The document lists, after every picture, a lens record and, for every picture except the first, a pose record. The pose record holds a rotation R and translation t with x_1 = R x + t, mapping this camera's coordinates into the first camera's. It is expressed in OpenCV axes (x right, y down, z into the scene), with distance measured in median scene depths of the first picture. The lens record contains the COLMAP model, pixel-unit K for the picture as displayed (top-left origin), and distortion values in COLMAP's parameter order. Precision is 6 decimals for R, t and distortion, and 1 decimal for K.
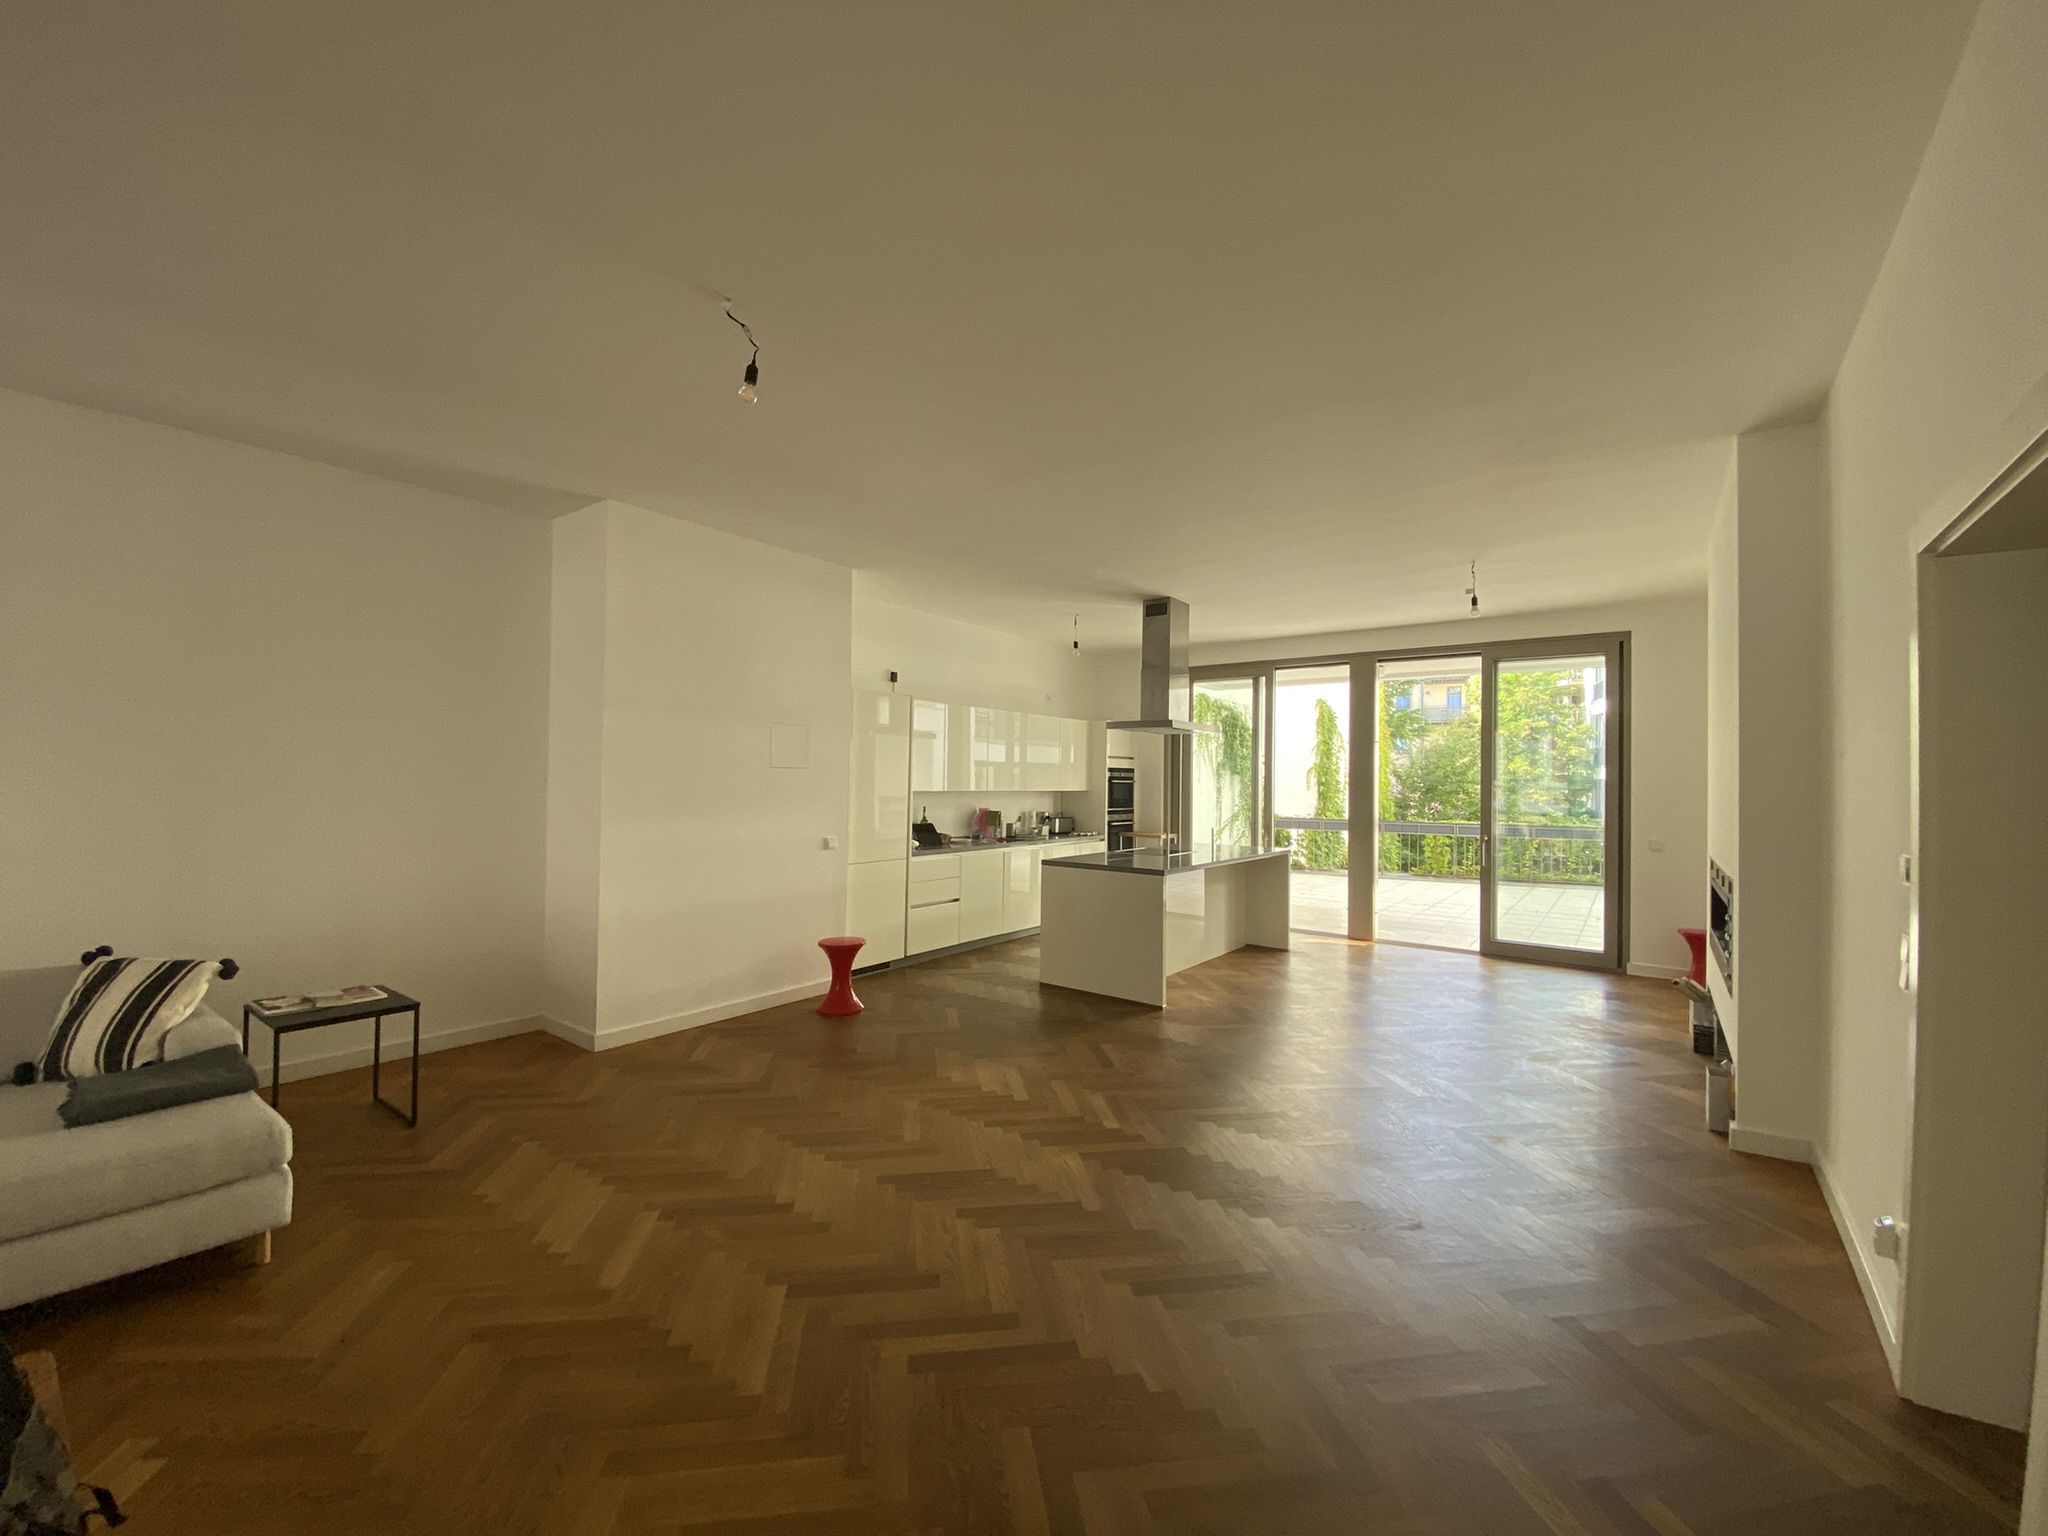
lens RADIAL K [[842.8, 0, 1024.0], [0, 842.8, 768.0], [0, 0, 1]] dist [0.022521, 0.000032]
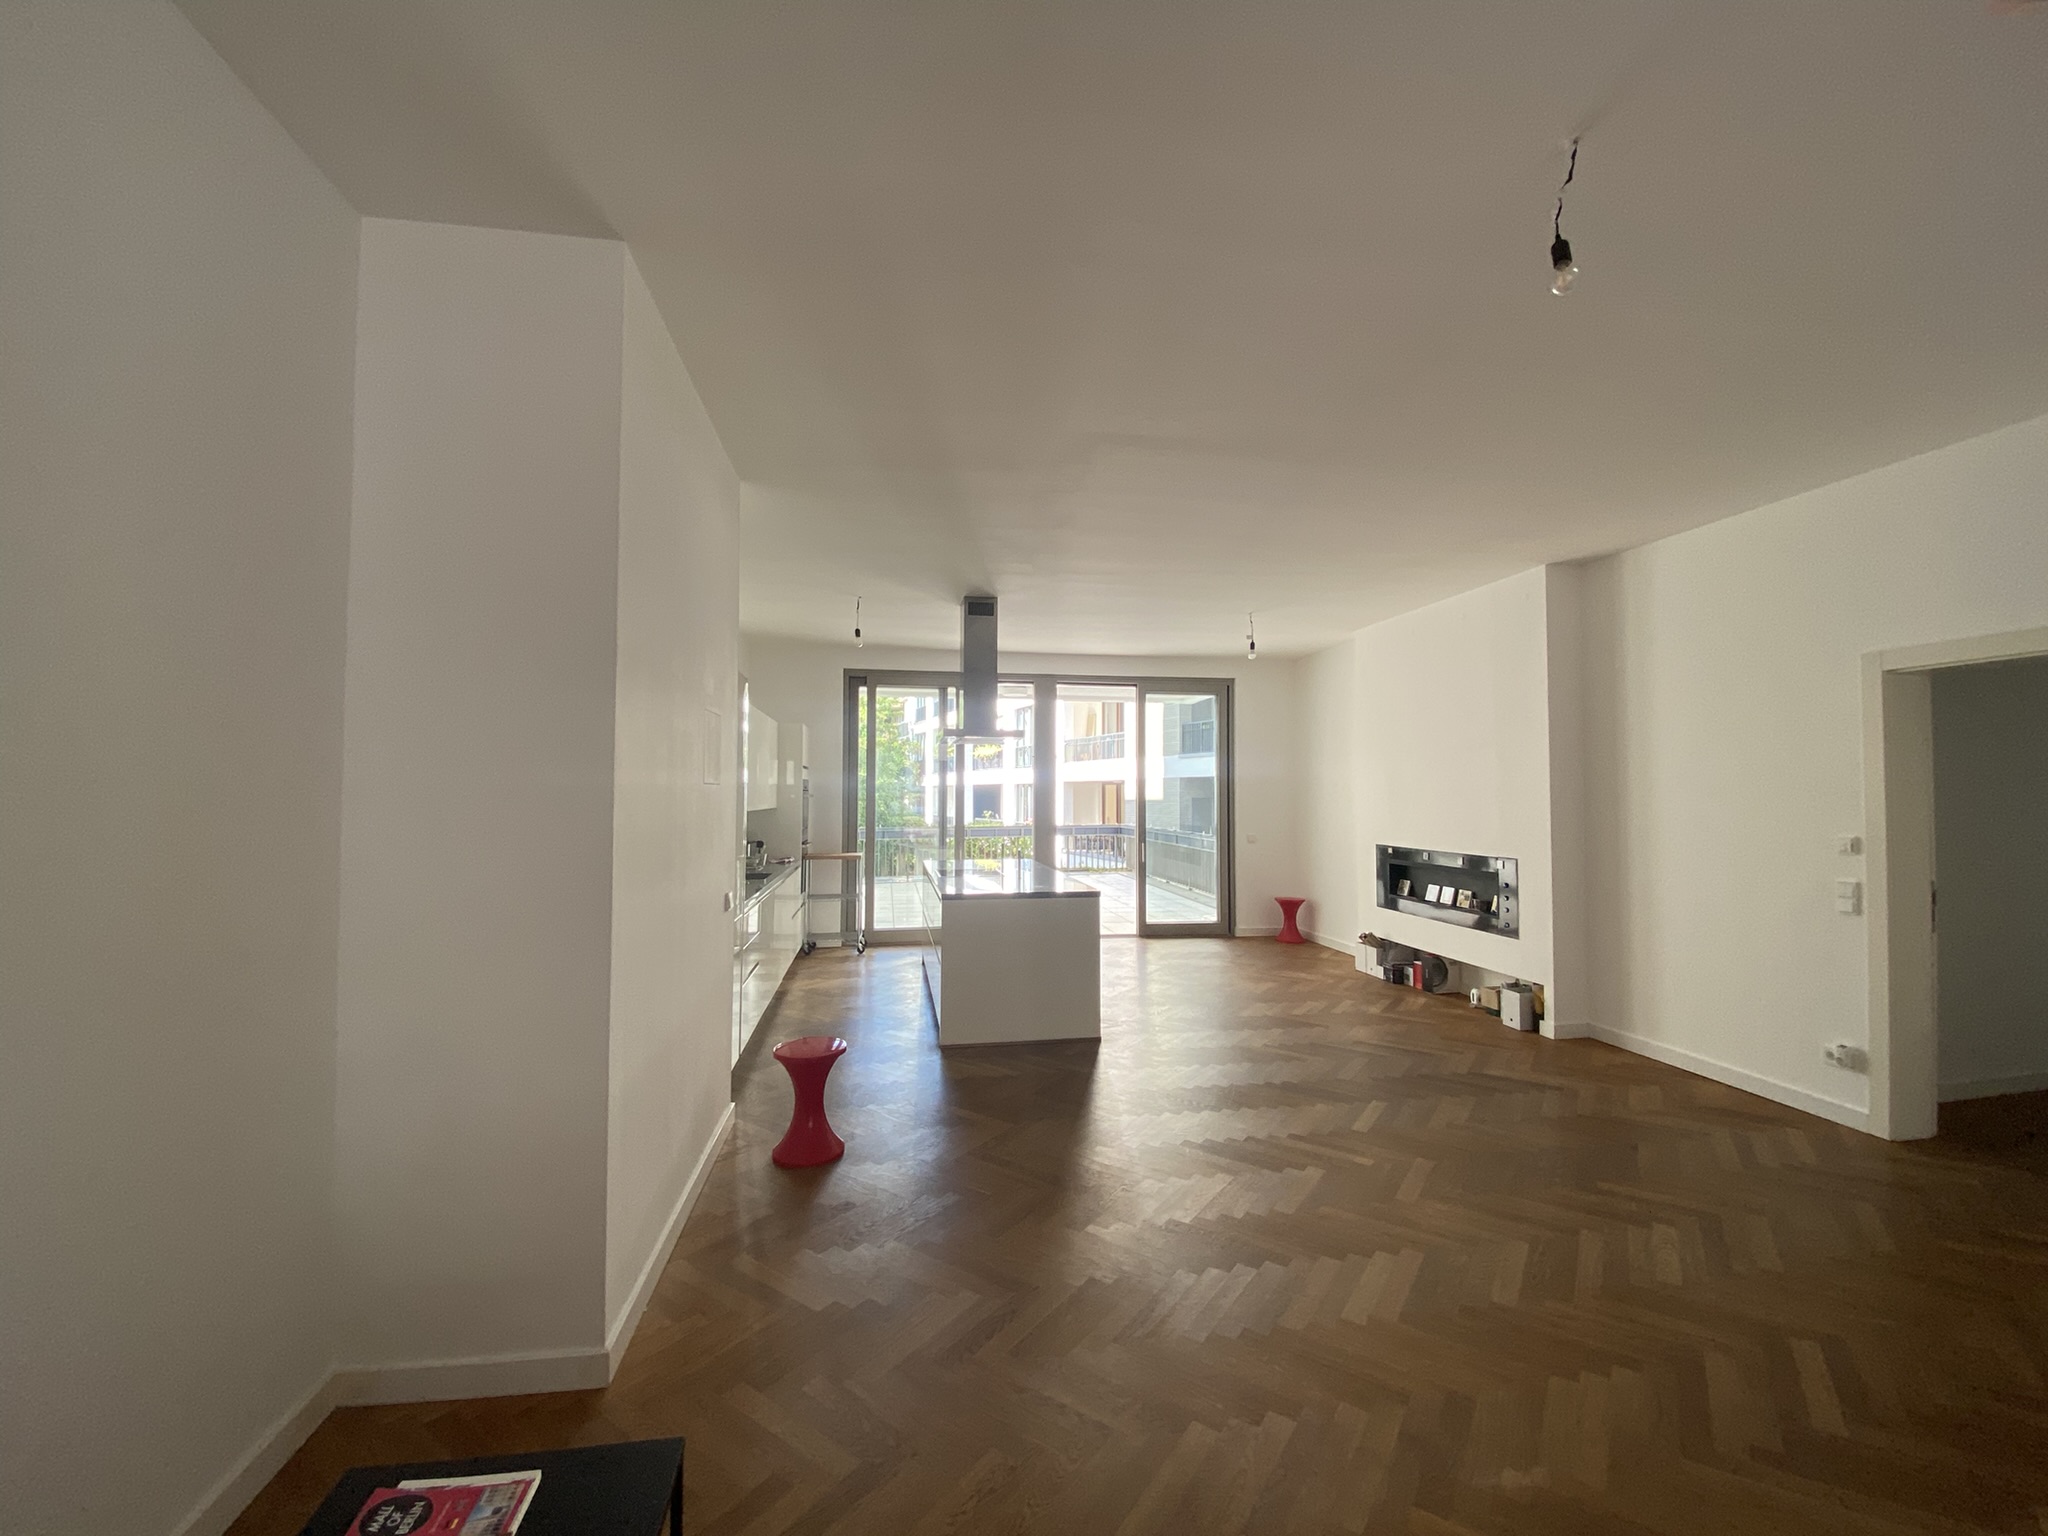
lens RADIAL K [[828.4, 0, 1024.0], [0, 828.4, 768.0], [0, 0, 1]] dist [0.000149, -0.000001]
pose [[0.695310, 0.011938, 0.718610, -0.443712], [-0.004093, 0.999912, -0.012651, -0.002661], [-0.718698, 0.005855, 0.695298, 0.334083]]
